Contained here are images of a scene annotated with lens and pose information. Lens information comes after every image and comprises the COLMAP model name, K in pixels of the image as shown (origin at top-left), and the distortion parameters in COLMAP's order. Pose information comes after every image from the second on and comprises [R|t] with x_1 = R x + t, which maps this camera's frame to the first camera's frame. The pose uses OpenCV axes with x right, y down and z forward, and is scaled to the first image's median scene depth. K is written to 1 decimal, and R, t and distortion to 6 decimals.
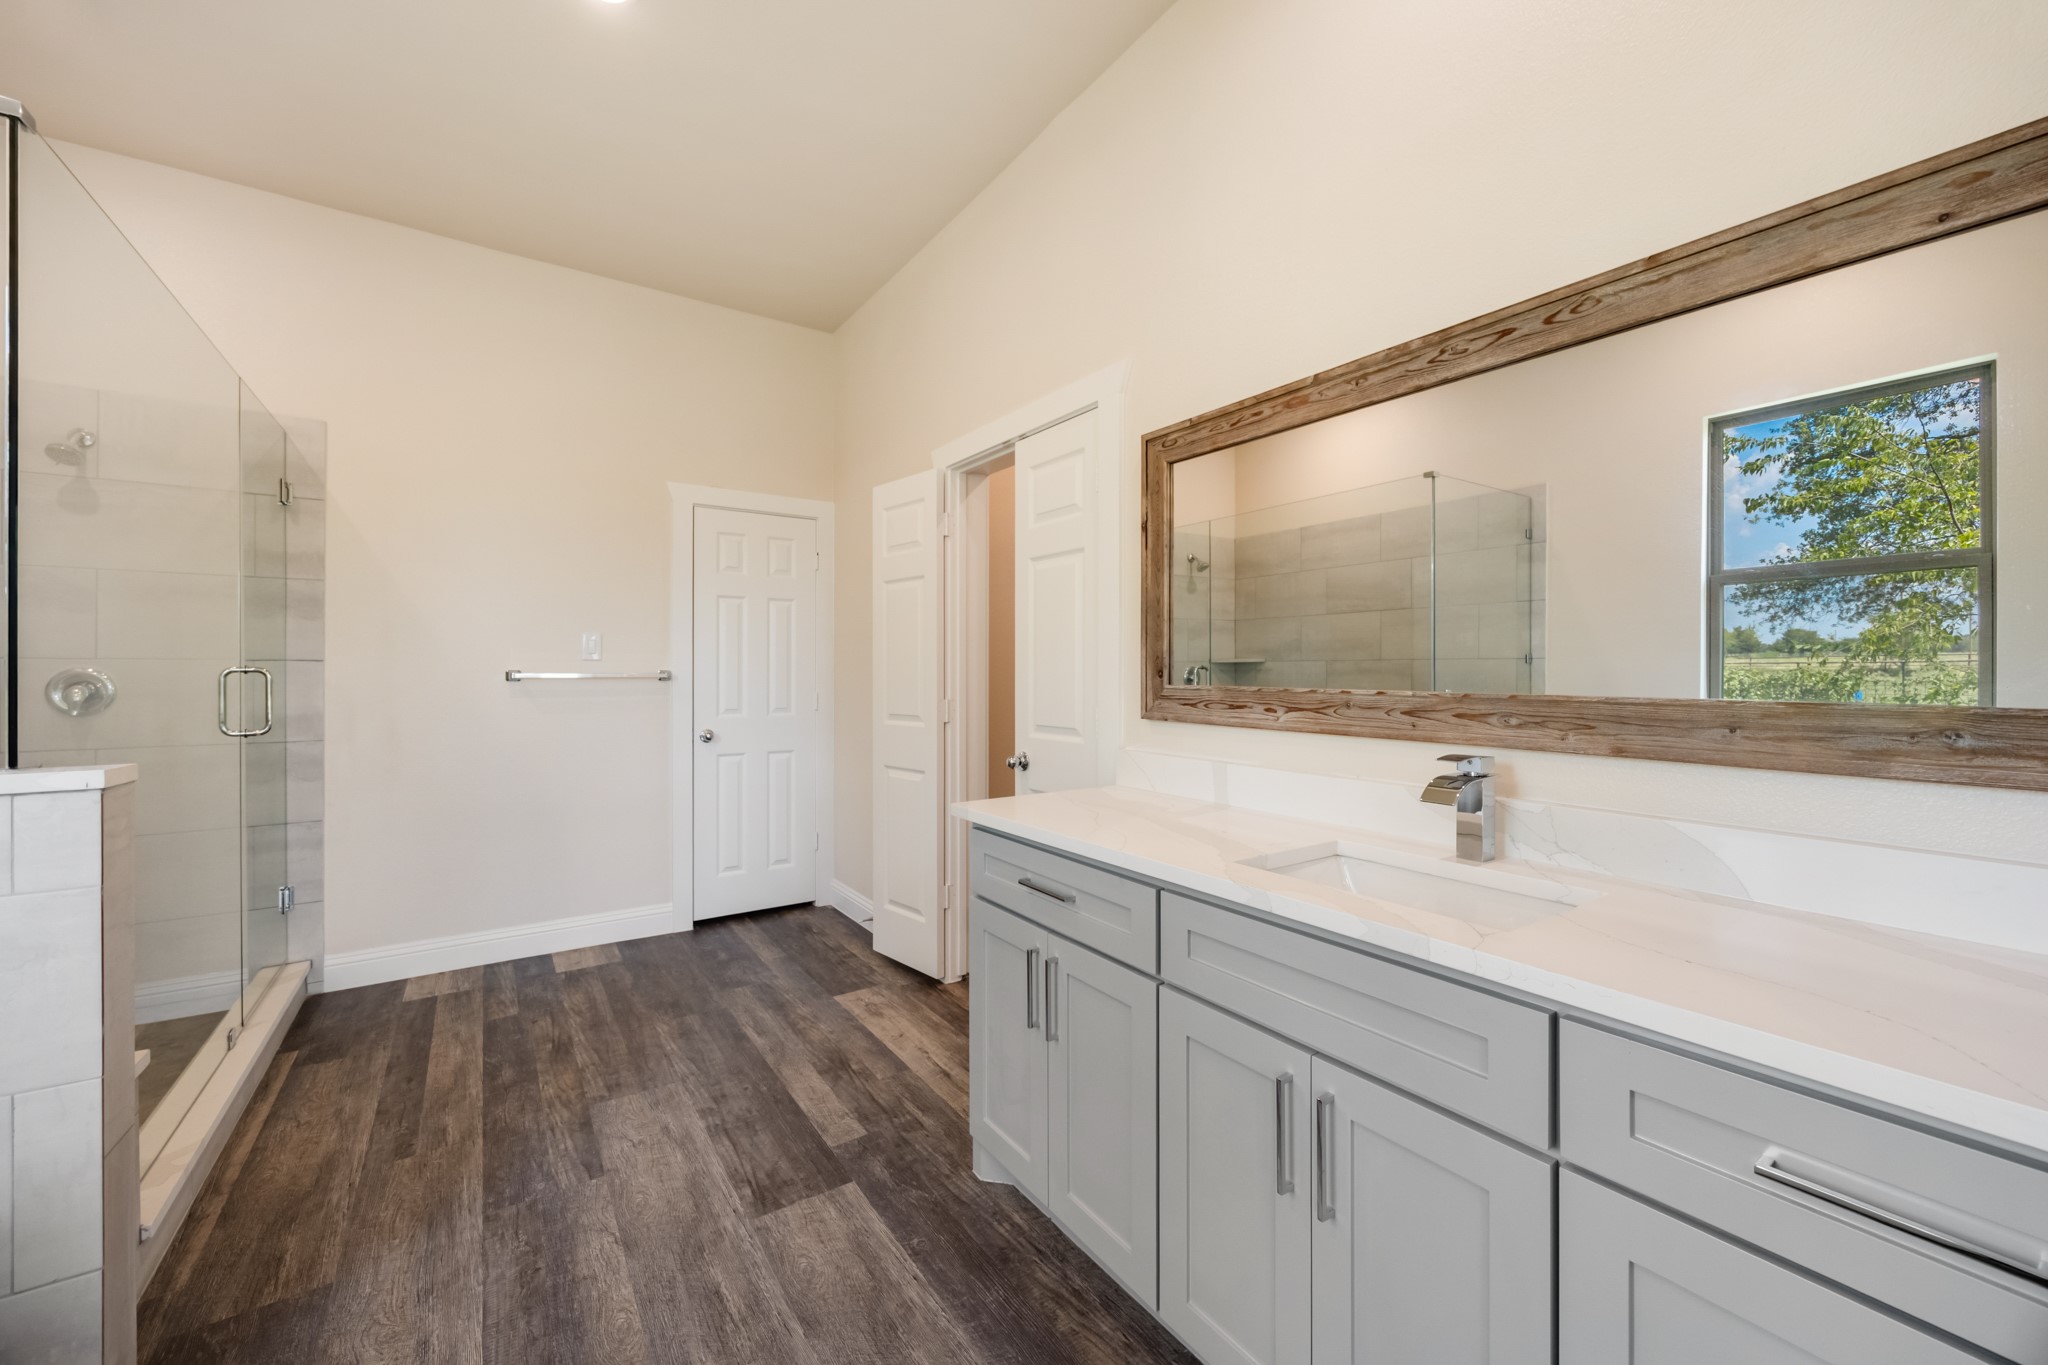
lens RADIAL K [[786.3, 0, 1026.4], [0, 786.3, 669.2], [0, 0, 1]] dist [-0.002930, -0.000004]
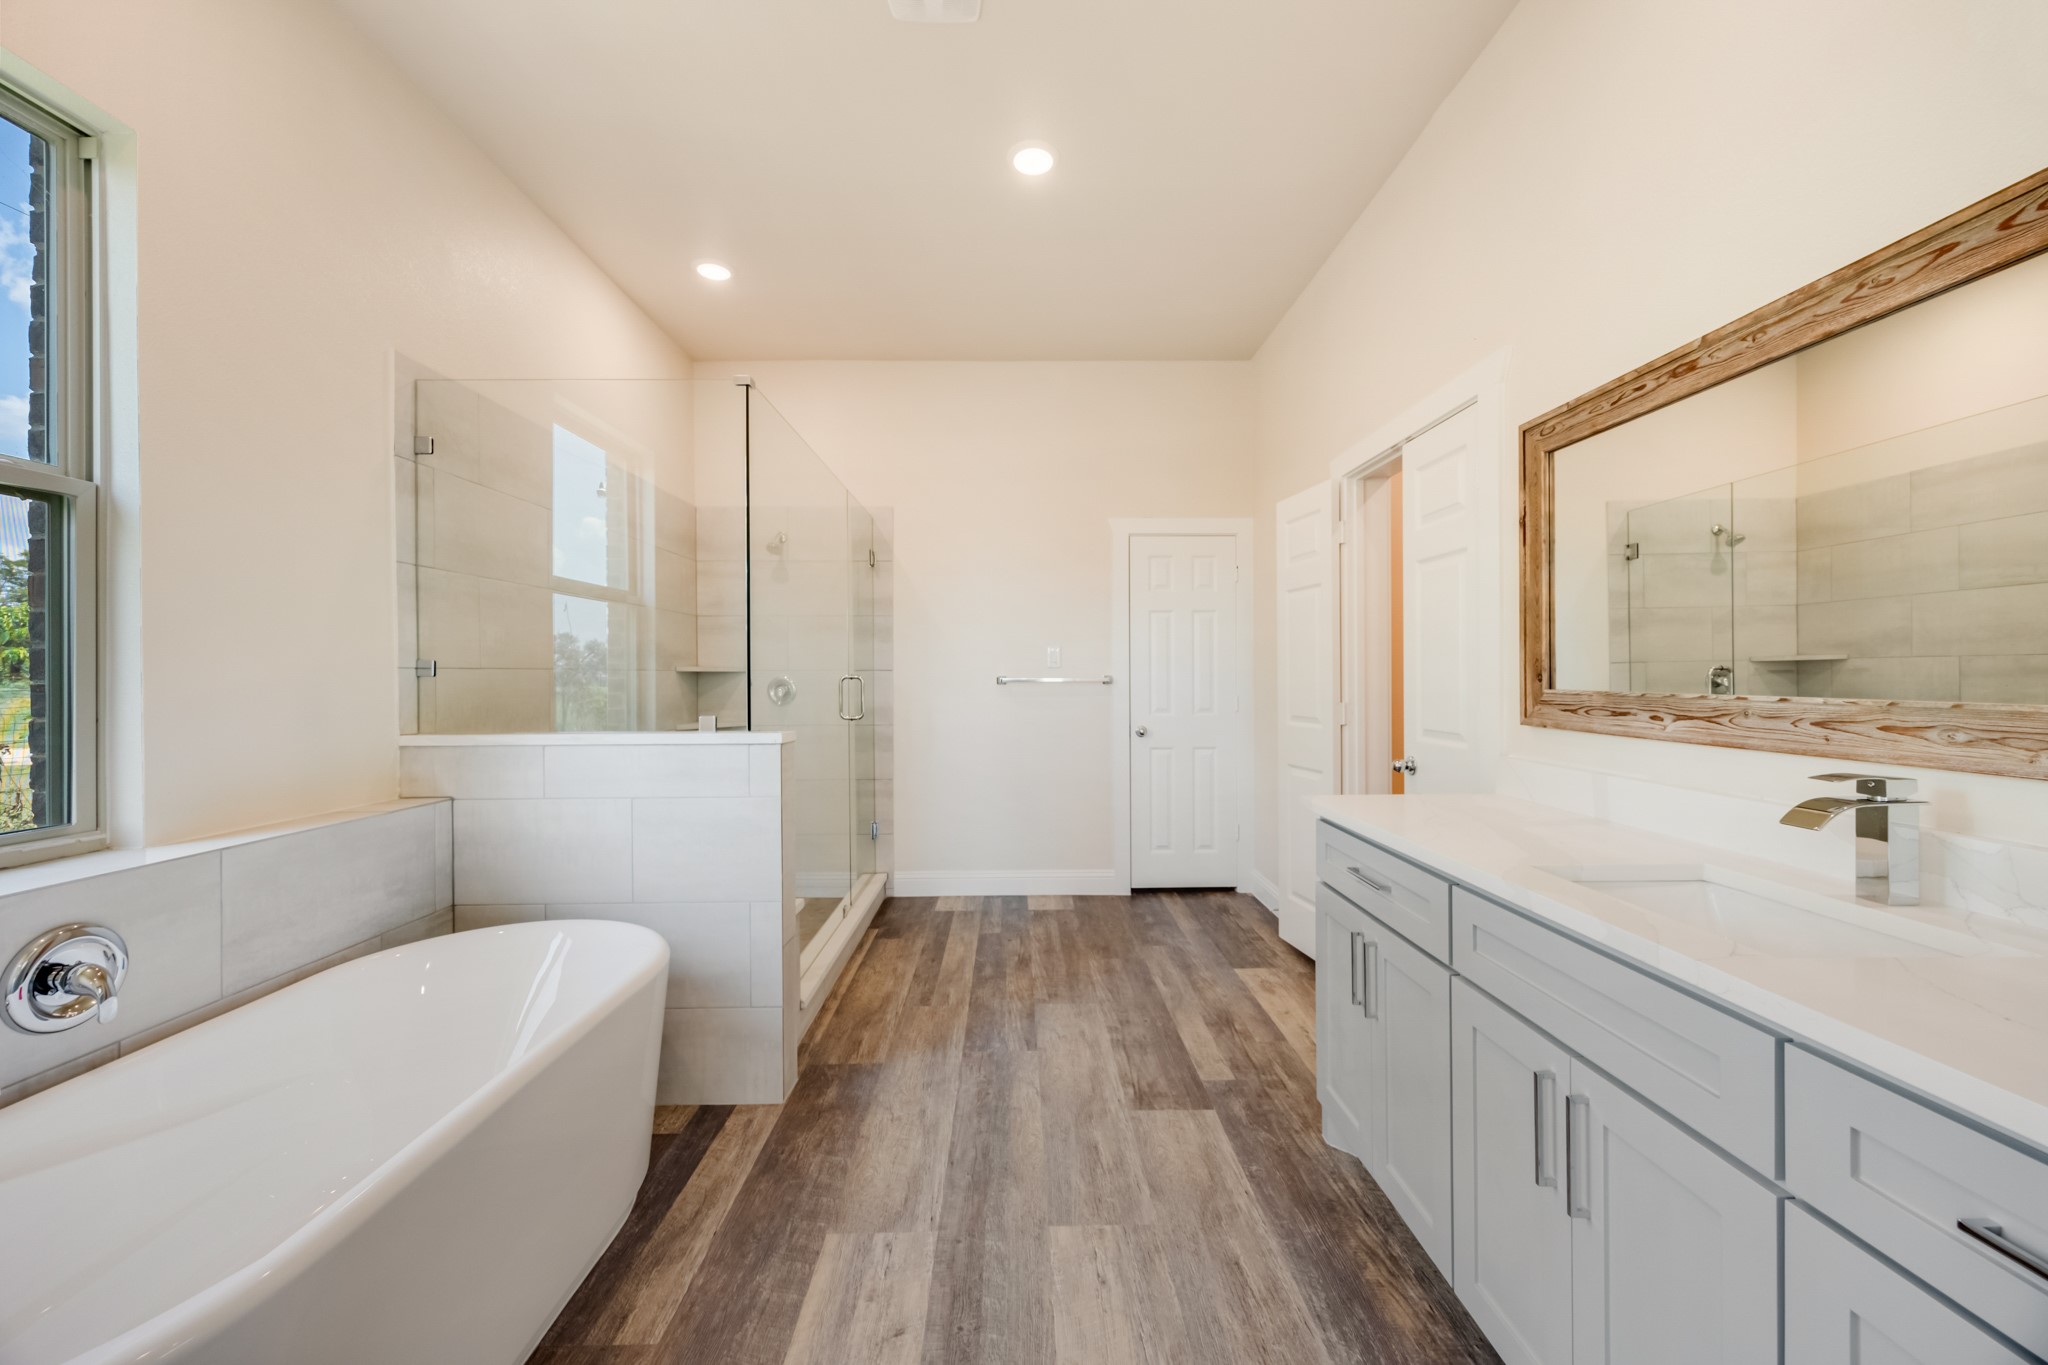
lens RADIAL K [[786.3, 0, 1026.4], [0, 786.3, 669.2], [0, 0, 1]] dist [-0.002930, -0.000004]
pose [[0.831873, -0.009766, -0.554880, 0.190837], [0.007705, 0.999952, -0.006047, -0.003248], [0.554912, 0.000755, 0.831908, -0.127122]]
